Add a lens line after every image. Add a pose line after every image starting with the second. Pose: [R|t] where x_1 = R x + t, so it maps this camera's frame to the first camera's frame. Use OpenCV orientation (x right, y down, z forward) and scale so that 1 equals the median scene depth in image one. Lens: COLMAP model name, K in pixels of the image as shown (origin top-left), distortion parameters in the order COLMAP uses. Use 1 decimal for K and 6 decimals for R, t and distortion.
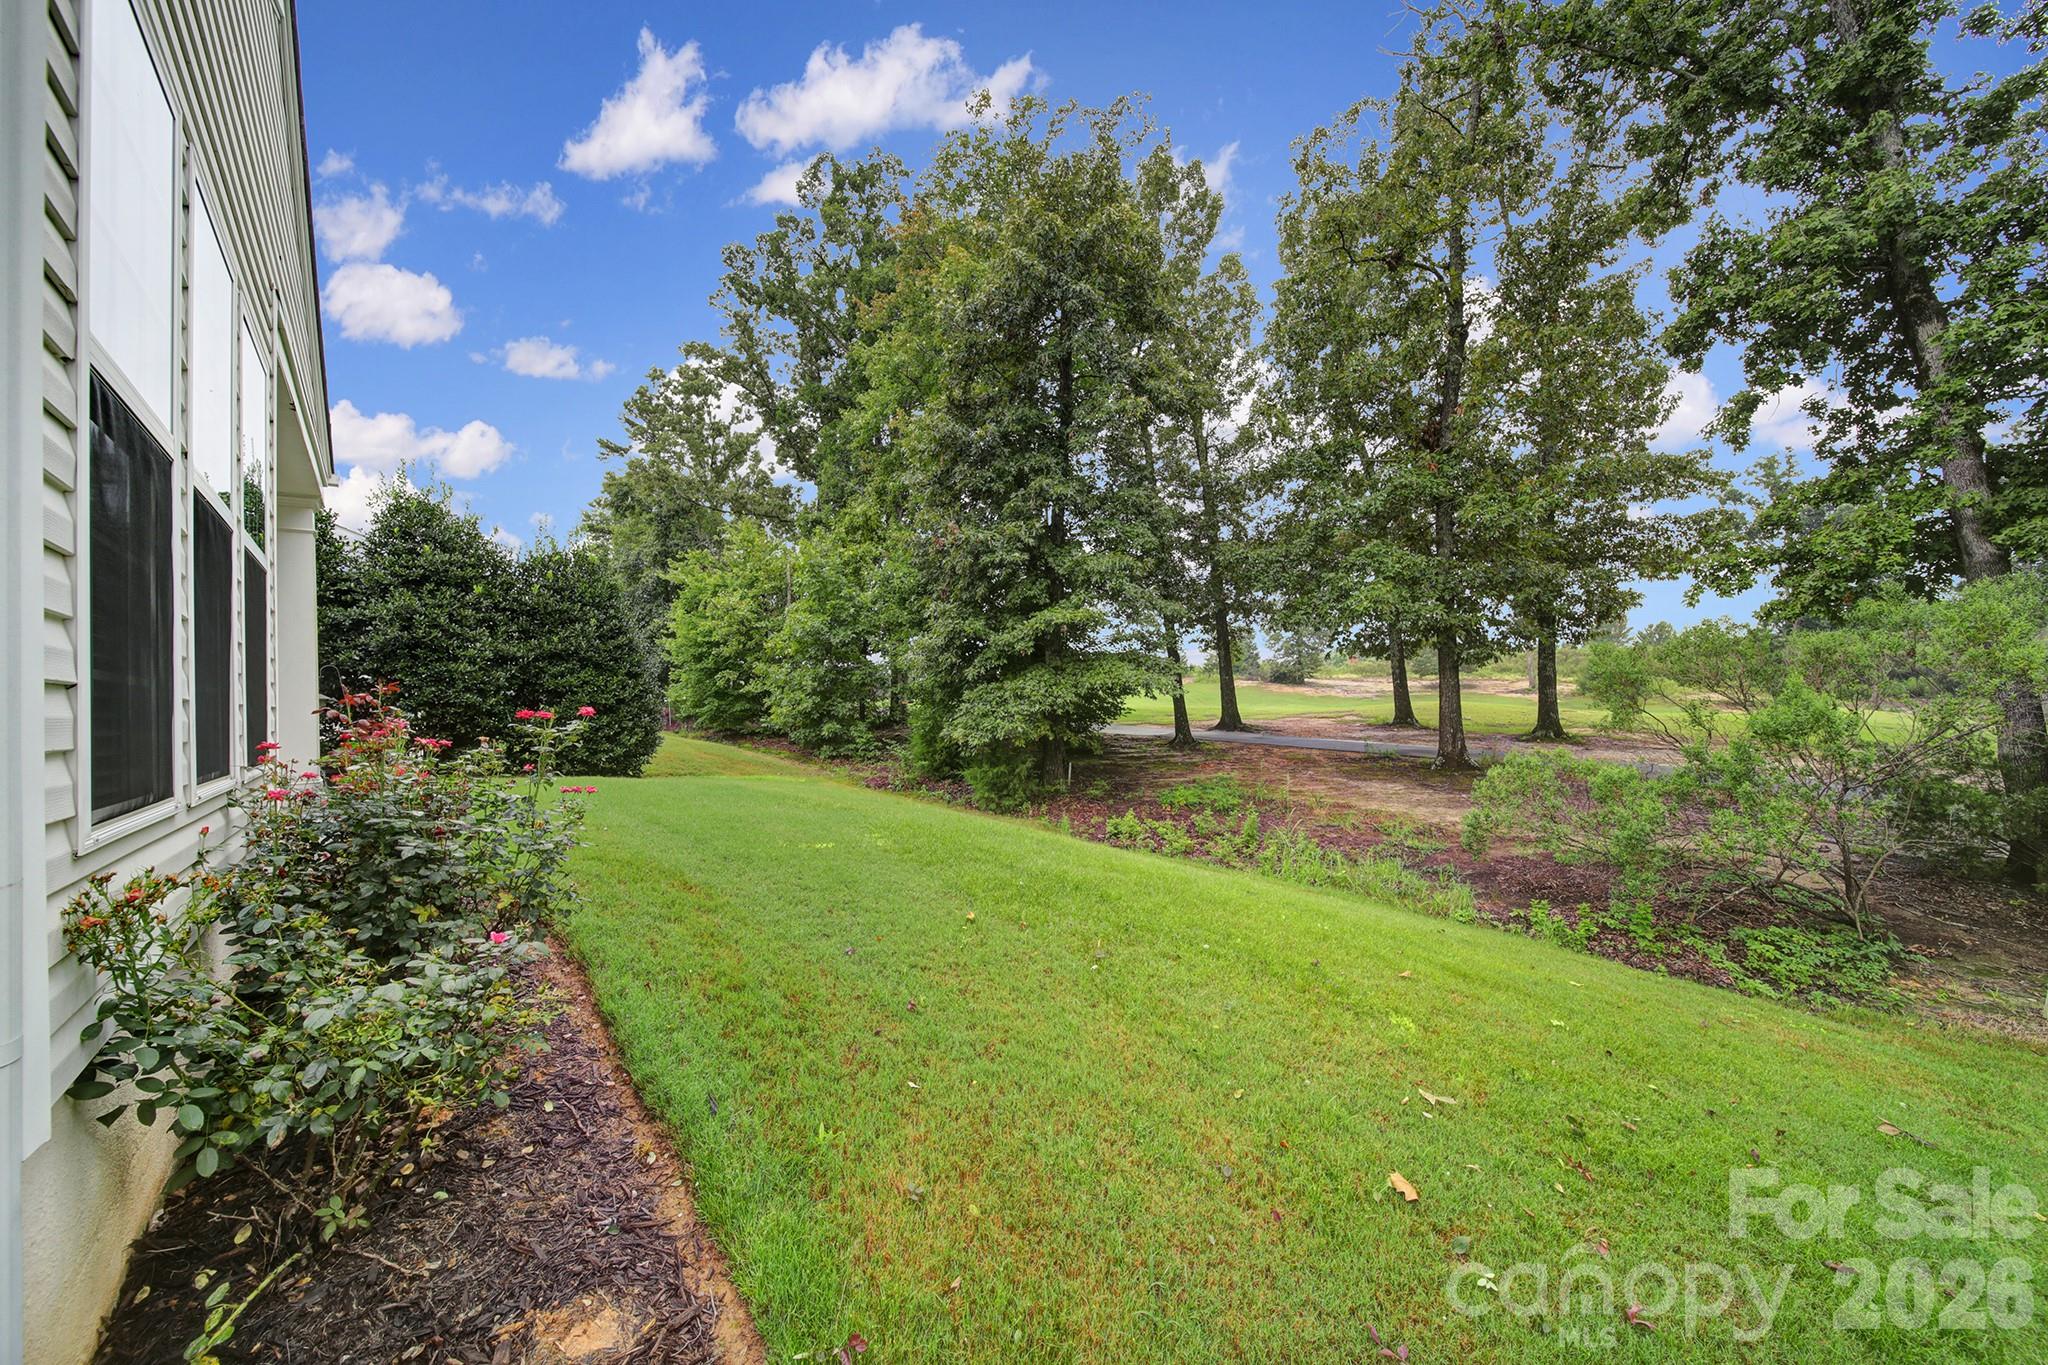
lens RADIAL K [[719.8, 0, 1022.0], [0, 719.8, 671.2], [0, 0, 1]] dist [-0.001851, -0.000267]
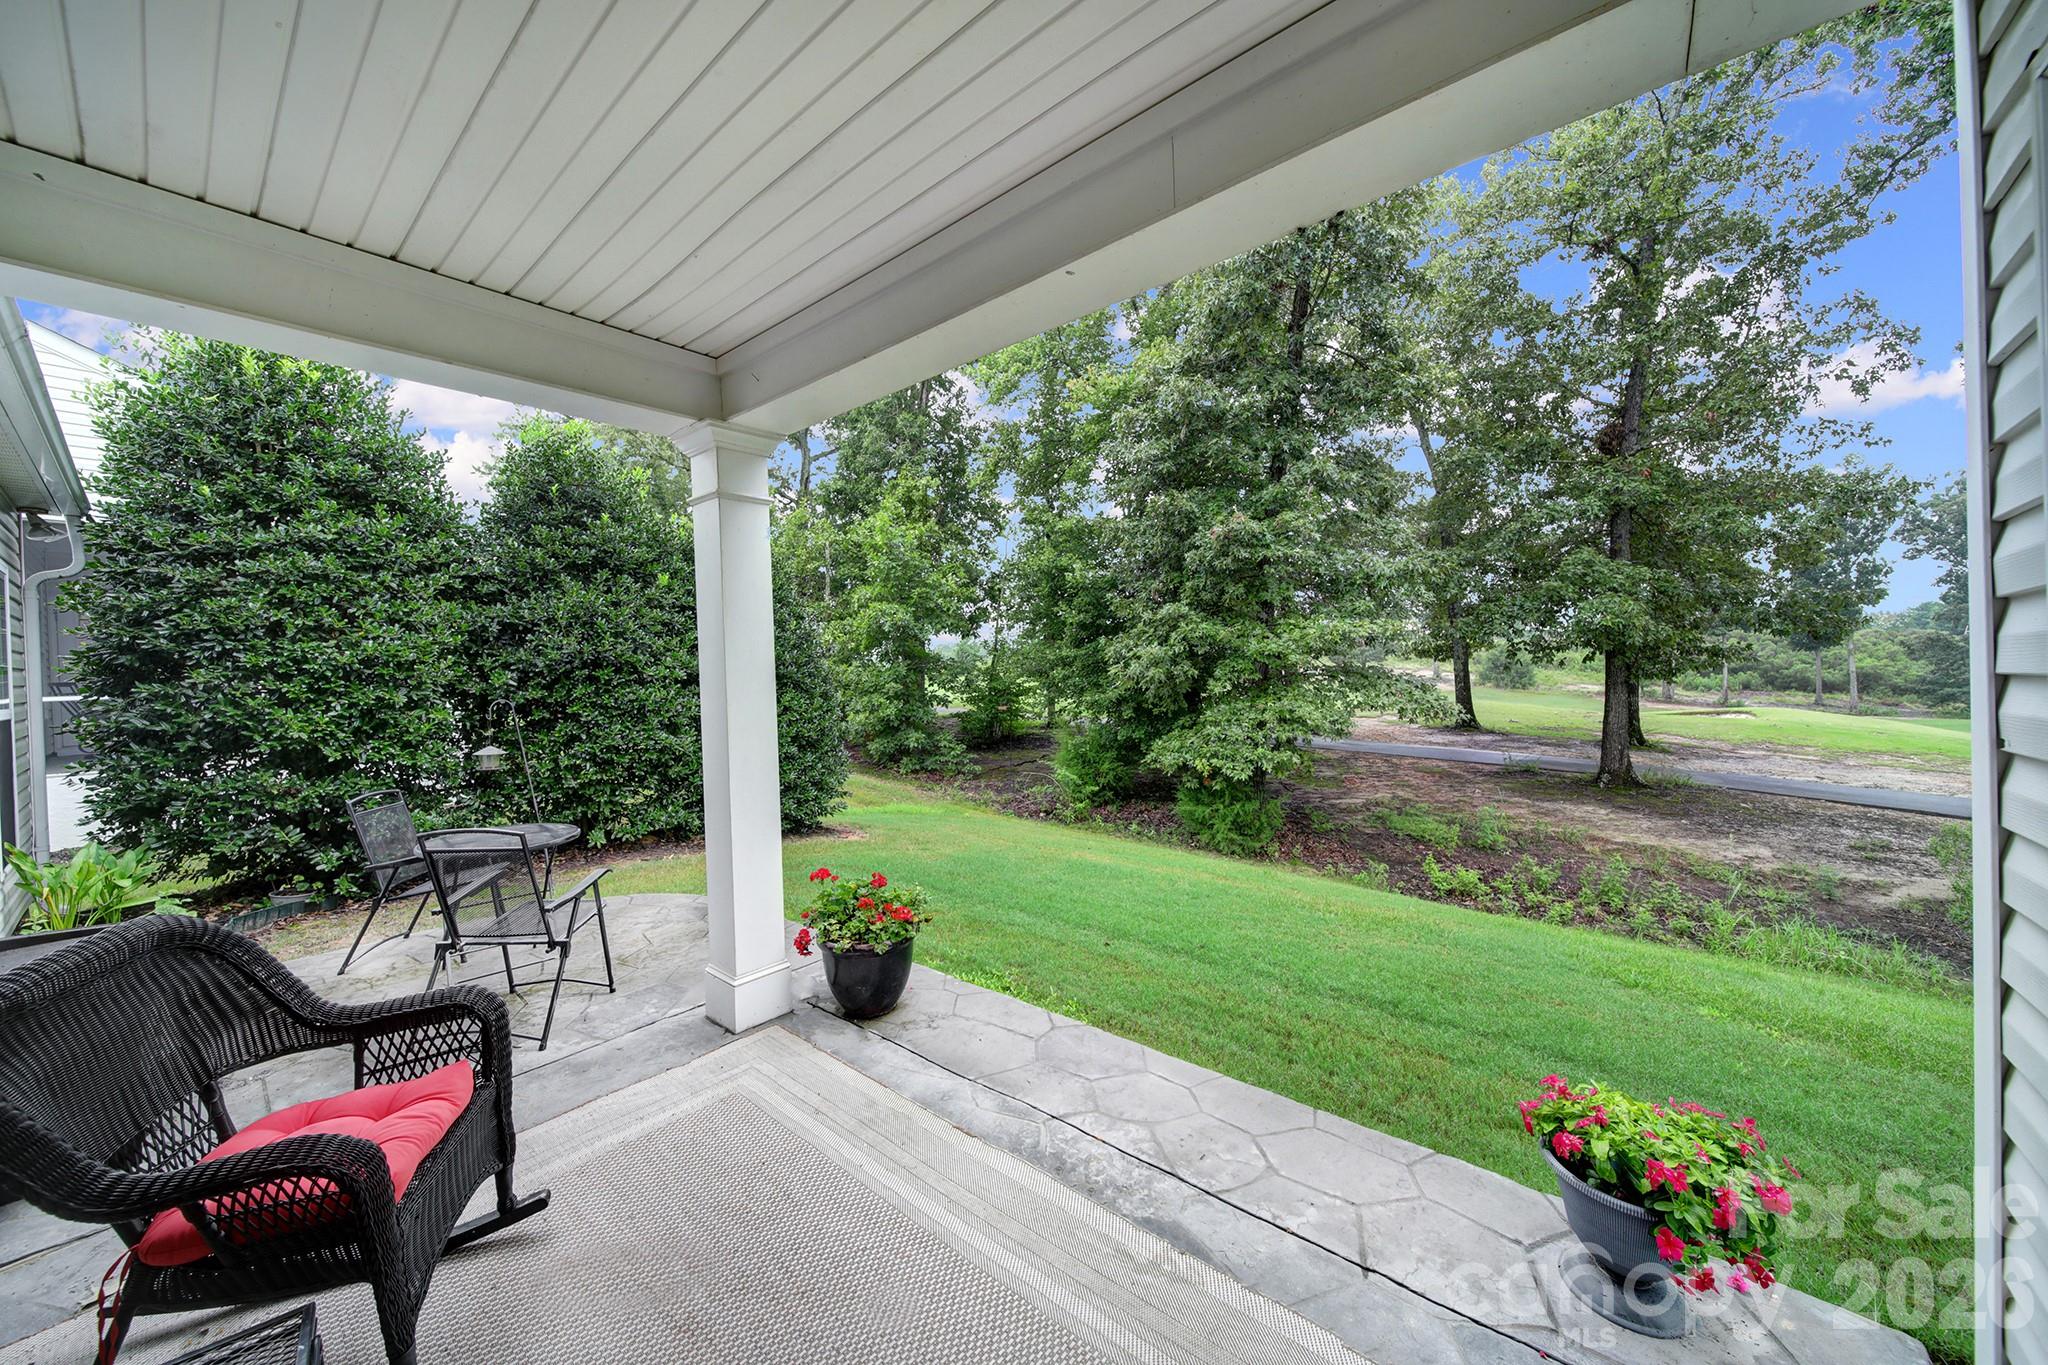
lens RADIAL K [[719.8, 0, 1022.0], [0, 719.8, 671.2], [0, 0, 1]] dist [-0.001851, -0.000267]
pose [[0.989719, 0.010813, 0.142618, -0.386438], [-0.014688, 0.999550, 0.026152, -0.036496], [-0.142271, -0.027978, 0.989432, 0.195077]]
